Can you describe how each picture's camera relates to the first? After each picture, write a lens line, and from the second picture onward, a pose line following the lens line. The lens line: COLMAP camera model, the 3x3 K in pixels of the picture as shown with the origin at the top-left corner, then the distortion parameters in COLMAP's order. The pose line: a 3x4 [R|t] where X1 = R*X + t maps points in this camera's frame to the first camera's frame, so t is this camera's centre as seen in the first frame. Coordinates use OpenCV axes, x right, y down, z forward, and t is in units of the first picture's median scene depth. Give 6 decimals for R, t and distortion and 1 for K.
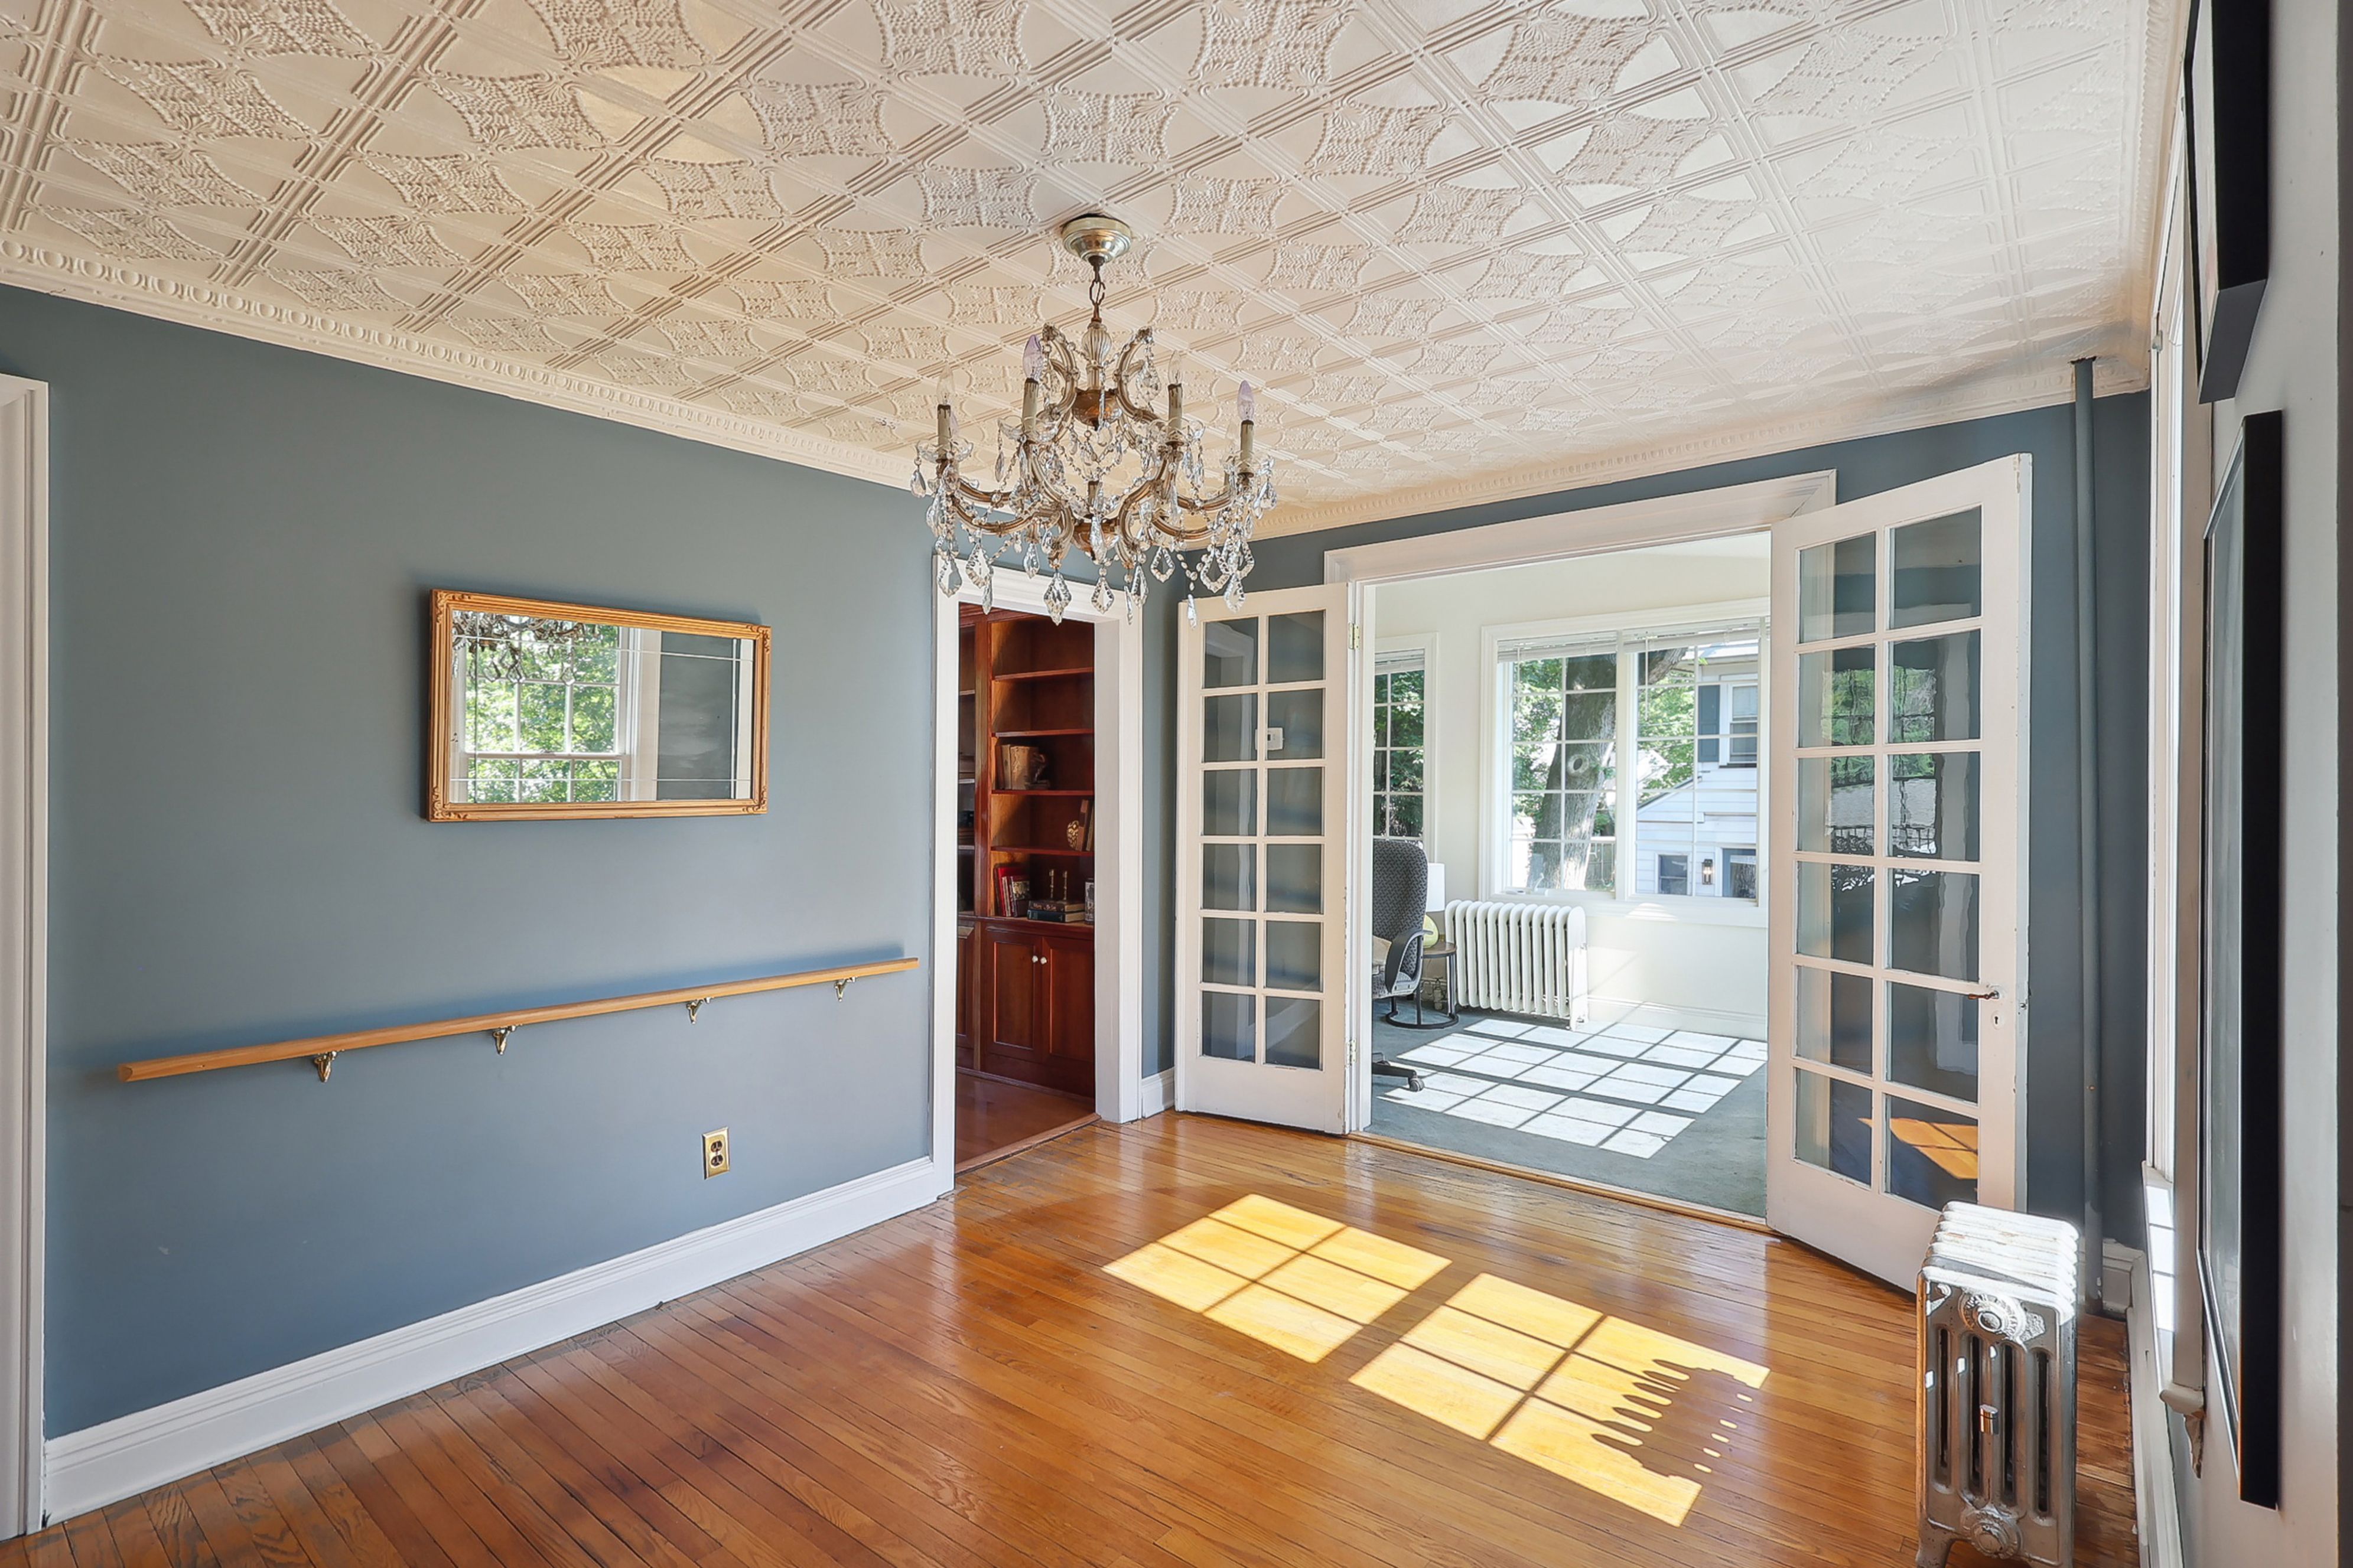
lens RADIAL K [[1127.8, 0, 1180.9], [0, 1127.8, 798.6], [0, 0, 1]] dist [-0.002286, 0.000725]
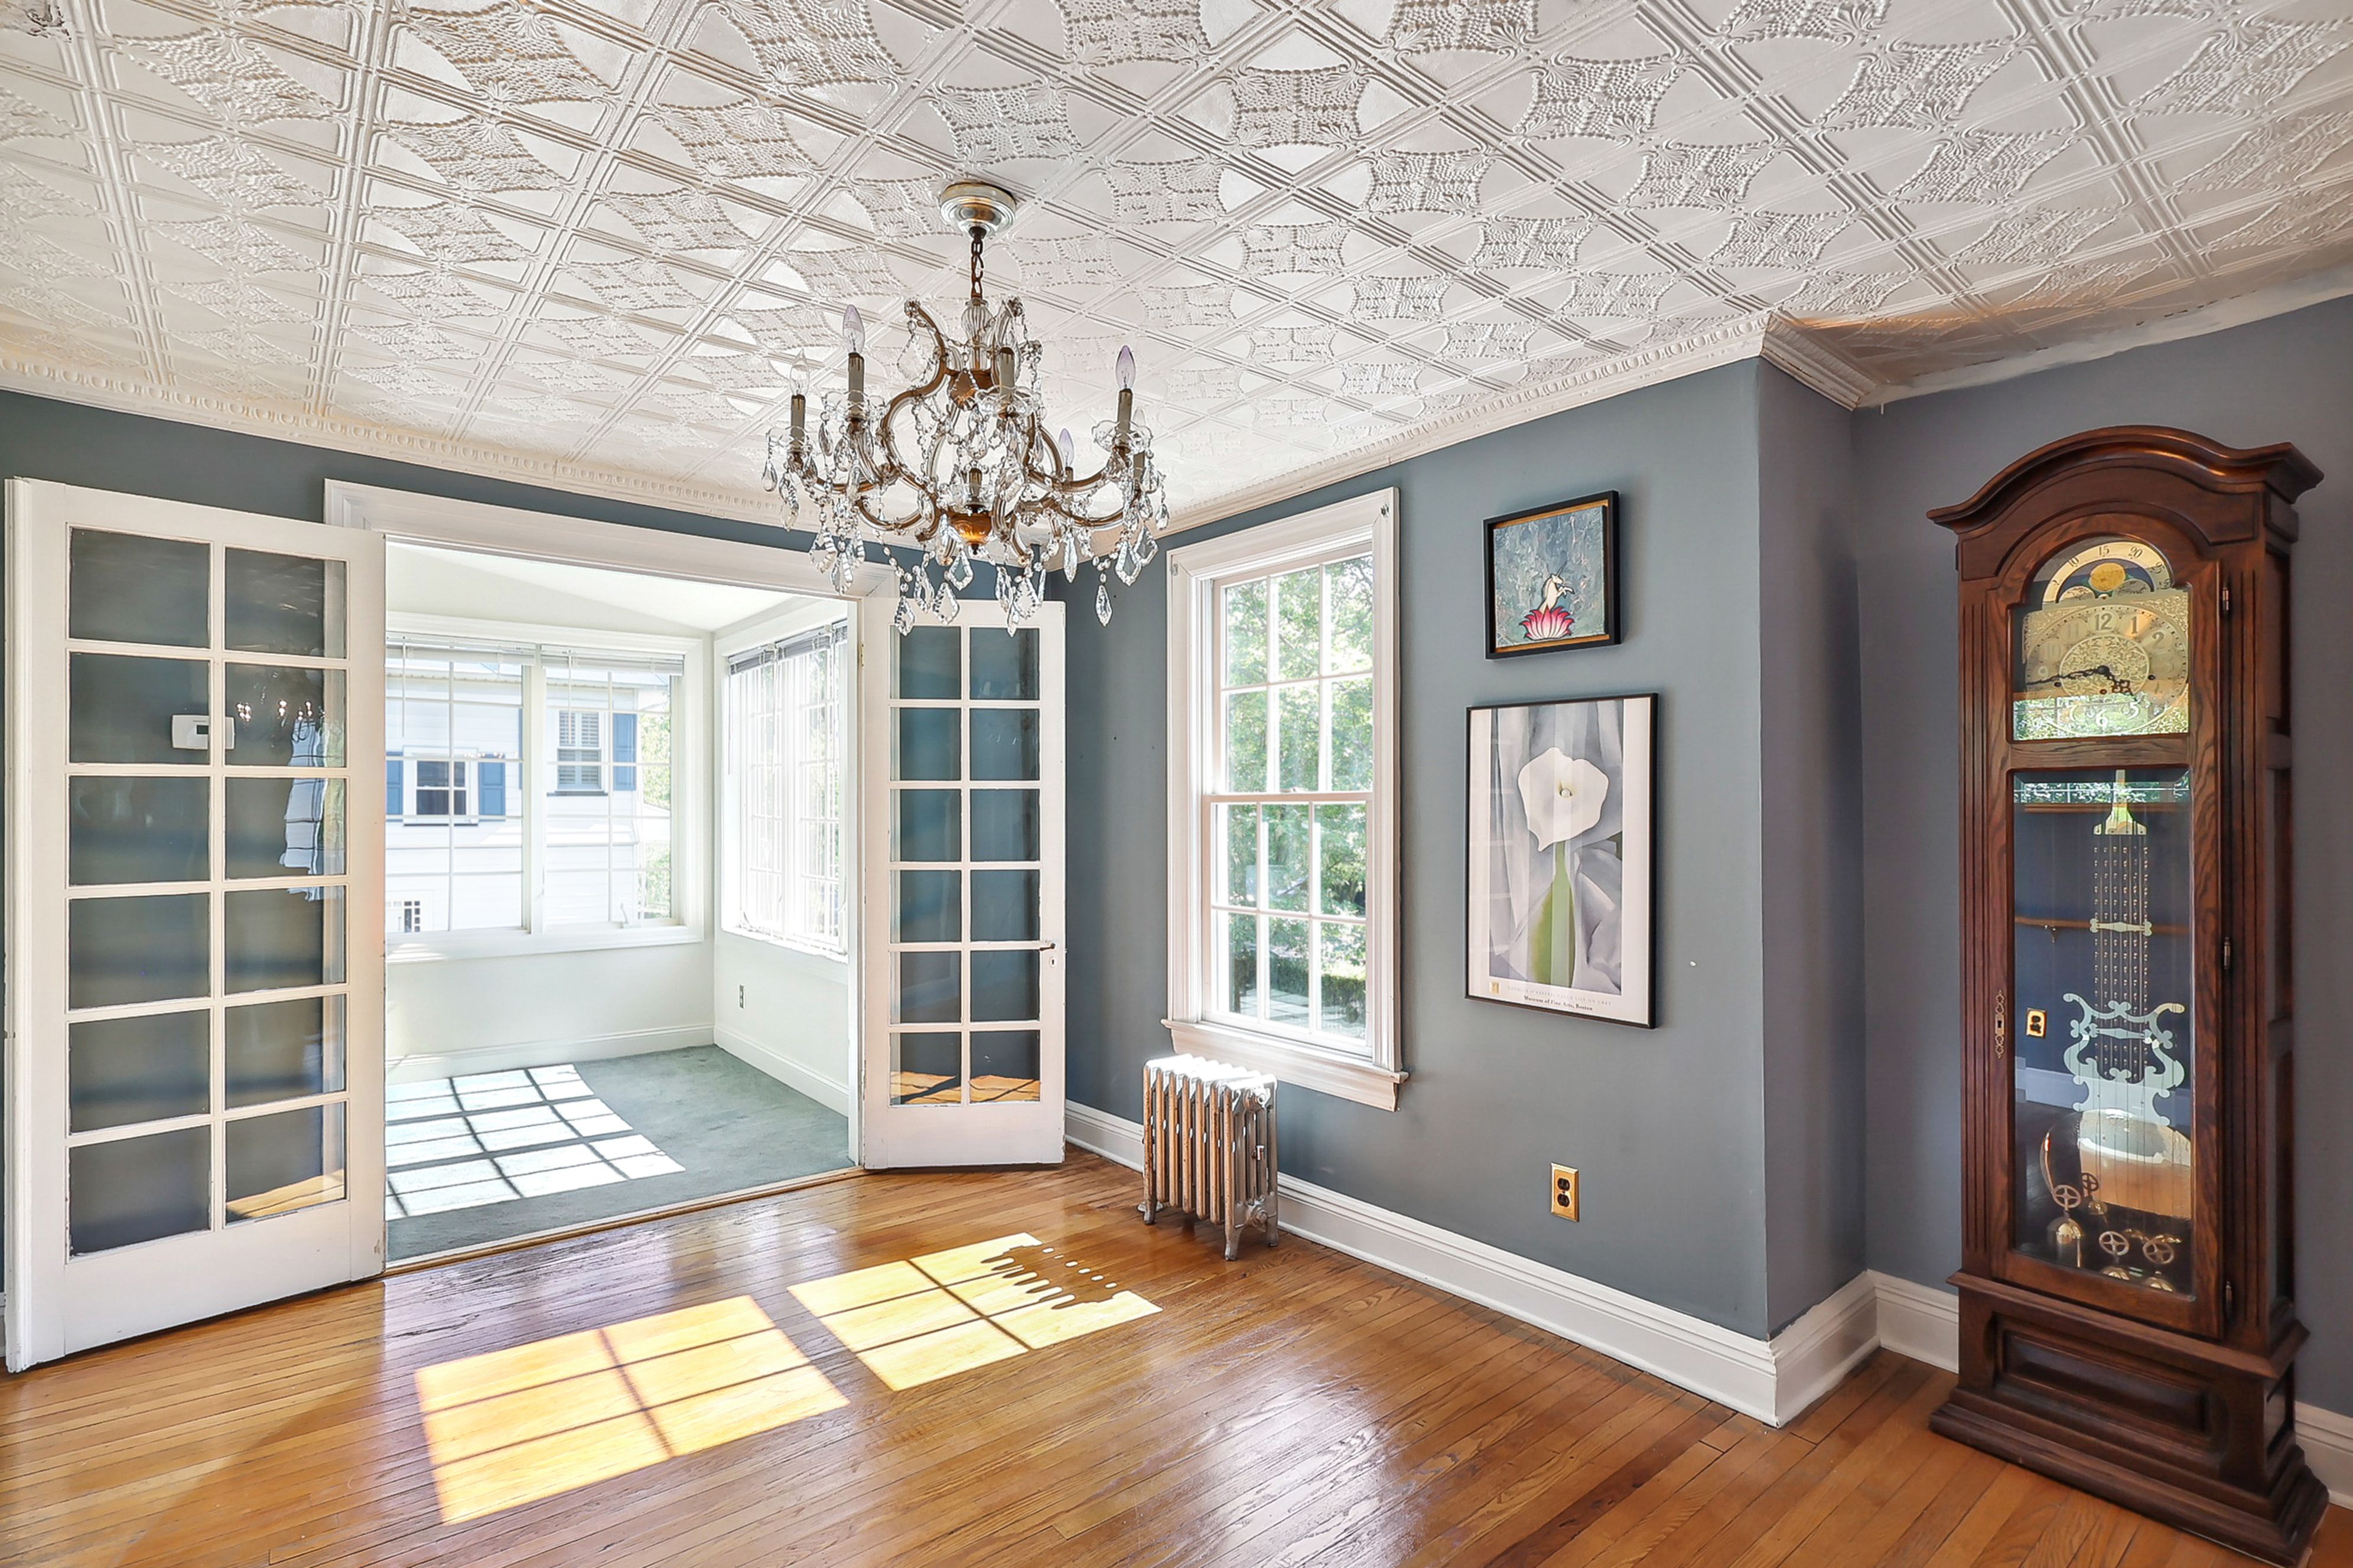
lens RADIAL K [[1127.8, 0, 1180.0], [0, 1127.8, 831.7], [0, 0, 1]] dist [-0.002286, 0.000725]
pose [[0.181361, -0.007501, 0.983388, -0.533892], [0.005342, 0.999964, 0.006642, 0.003936], [-0.983402, 0.004049, 0.181395, 0.373170]]
